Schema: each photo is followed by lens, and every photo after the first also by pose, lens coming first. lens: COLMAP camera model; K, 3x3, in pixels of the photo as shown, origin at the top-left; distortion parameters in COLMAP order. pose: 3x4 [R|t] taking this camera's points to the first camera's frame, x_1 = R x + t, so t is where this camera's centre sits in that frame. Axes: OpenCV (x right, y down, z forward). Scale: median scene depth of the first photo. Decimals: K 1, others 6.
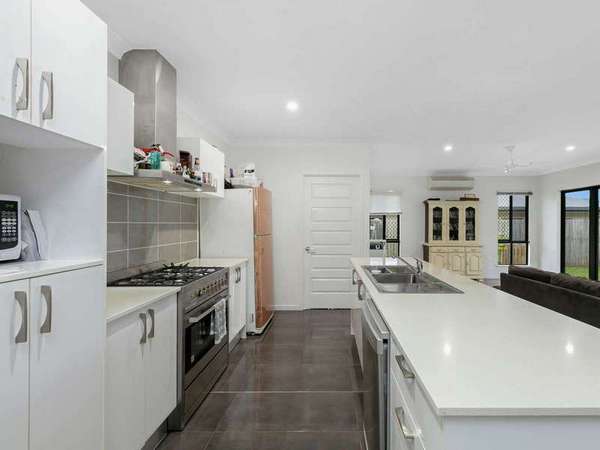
lens RADIAL K [[269.1, 0, 300.0], [0, 269.1, 225.0], [0, 0, 1]] dist [0.001373, 0.000261]
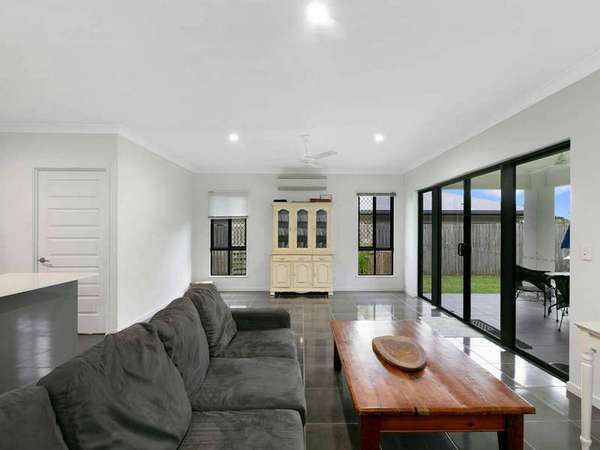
lens RADIAL K [[270.7, 0, 300.0], [0, 270.7, 225.0], [0, 0, 1]] dist [-0.001311, -0.000114]
pose [[0.999847, -0.001987, 0.017361, 0.540253], [0.002356, 0.999771, -0.021271, 0.002256], [-0.017314, 0.021308, 0.999623, 0.121869]]
